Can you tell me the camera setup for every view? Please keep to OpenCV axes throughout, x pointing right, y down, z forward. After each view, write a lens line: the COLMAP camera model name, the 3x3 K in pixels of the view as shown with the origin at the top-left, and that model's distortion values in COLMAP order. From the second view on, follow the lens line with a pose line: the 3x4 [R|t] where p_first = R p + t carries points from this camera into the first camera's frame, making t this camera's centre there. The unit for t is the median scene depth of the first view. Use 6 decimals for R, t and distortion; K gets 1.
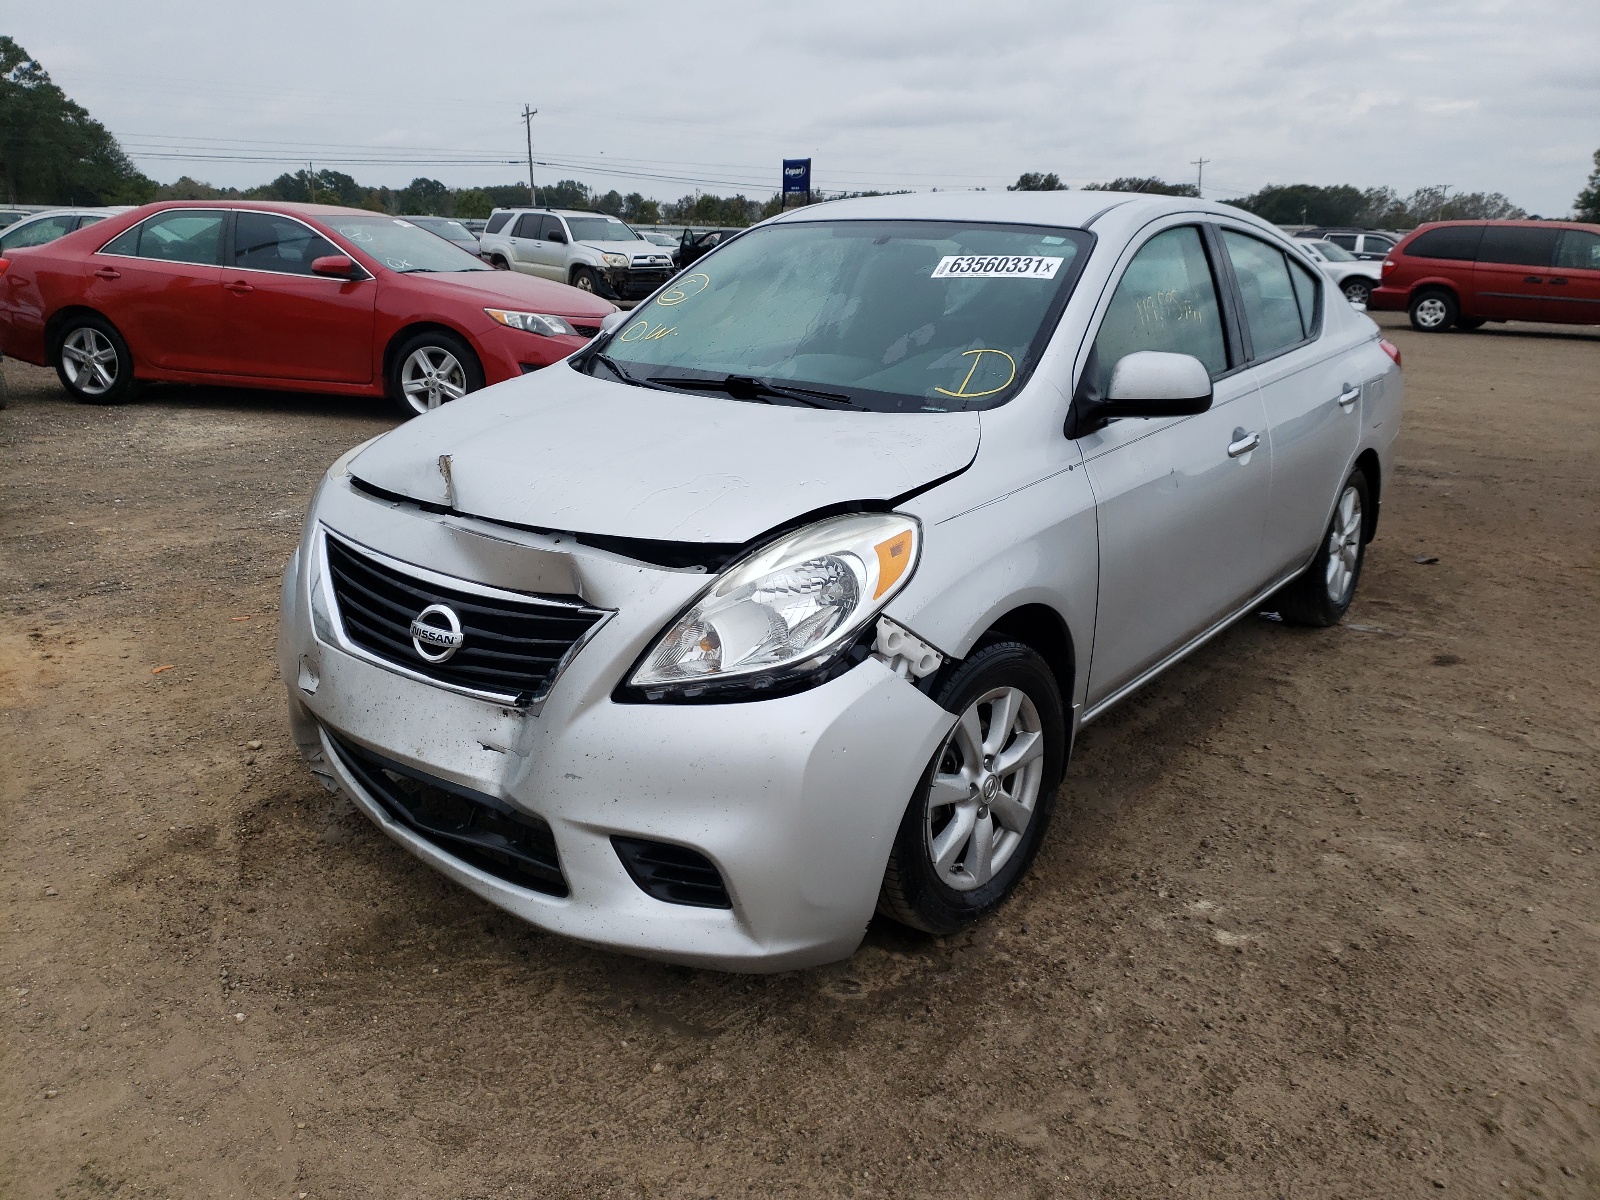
lens RADIAL K [[1203.4, 0, 800.0], [0, 1203.4, 600.0], [0, 0, 1]] dist [0.074648, 0.005457]
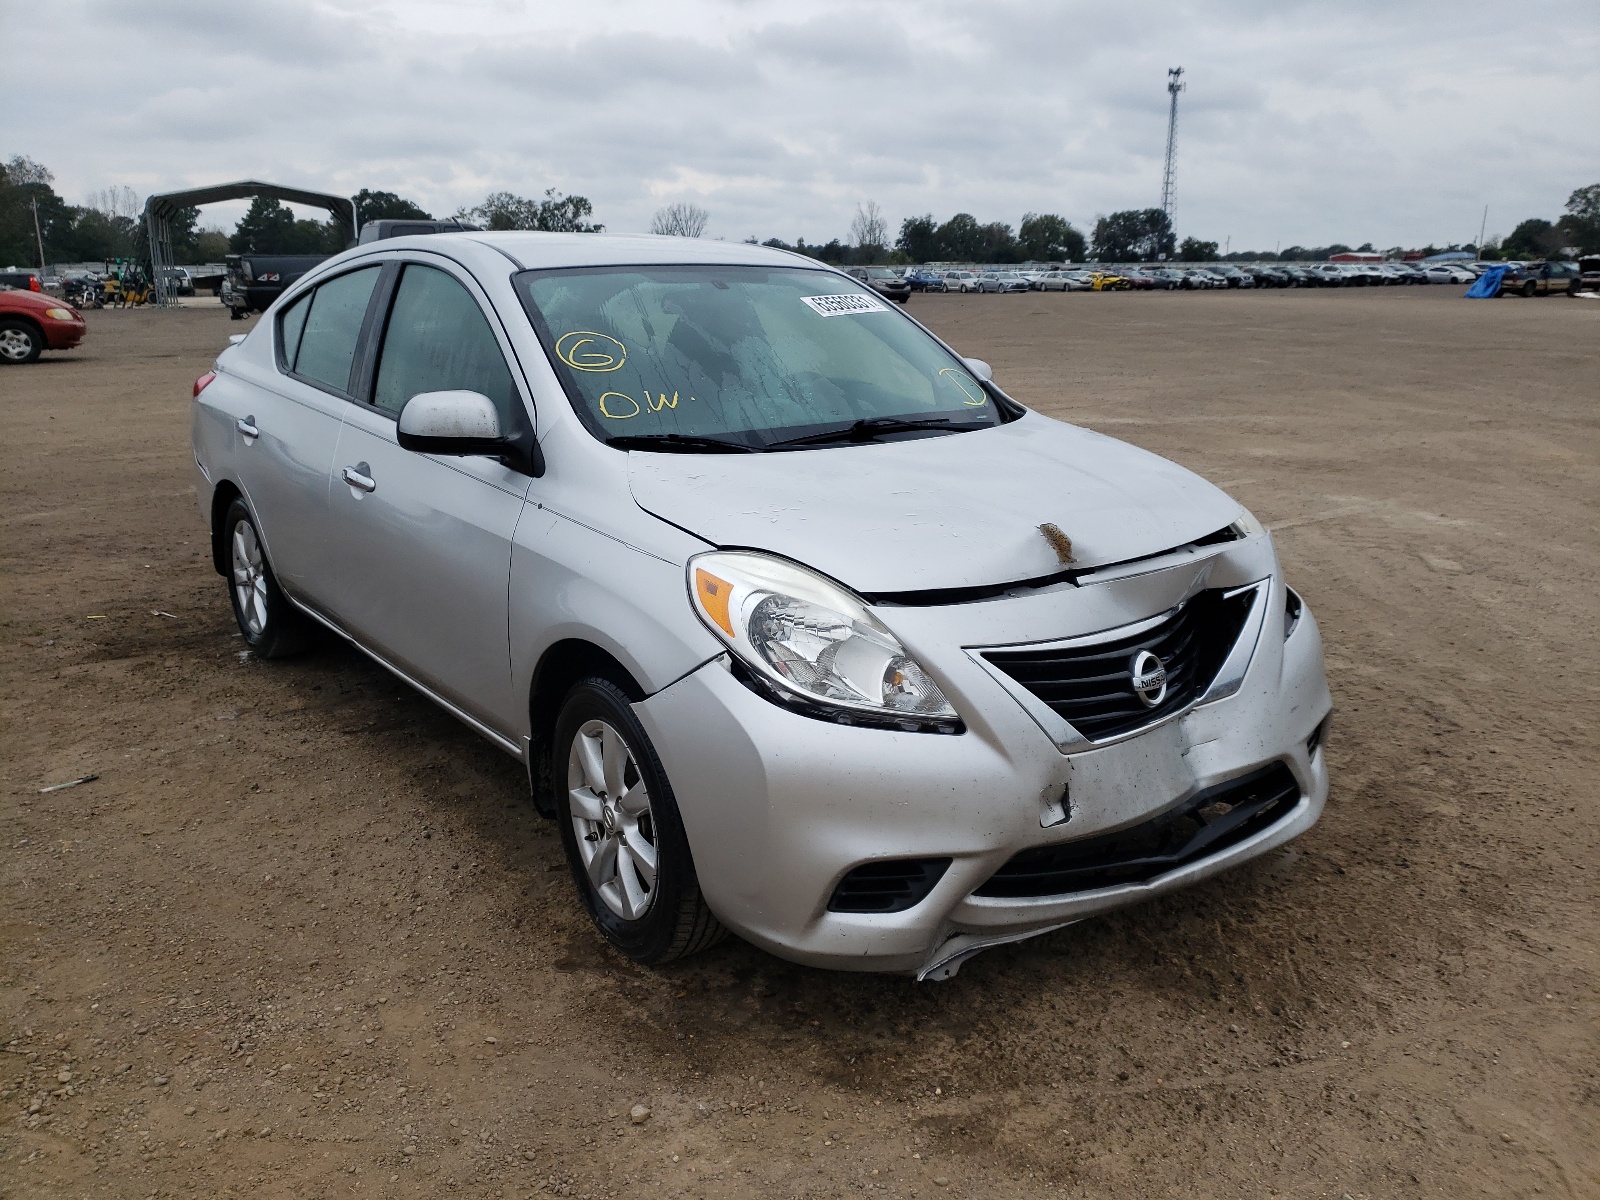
lens RADIAL K [[1203.4, 0, 800.0], [0, 1203.4, 600.0], [0, 0, 1]] dist [0.074648, 0.005457]
pose [[0.224576, -0.258453, 0.939557, -1.279515], [0.273680, 0.942107, 0.193739, -0.307987], [-0.935235, 0.213629, 0.282308, 0.936266]]
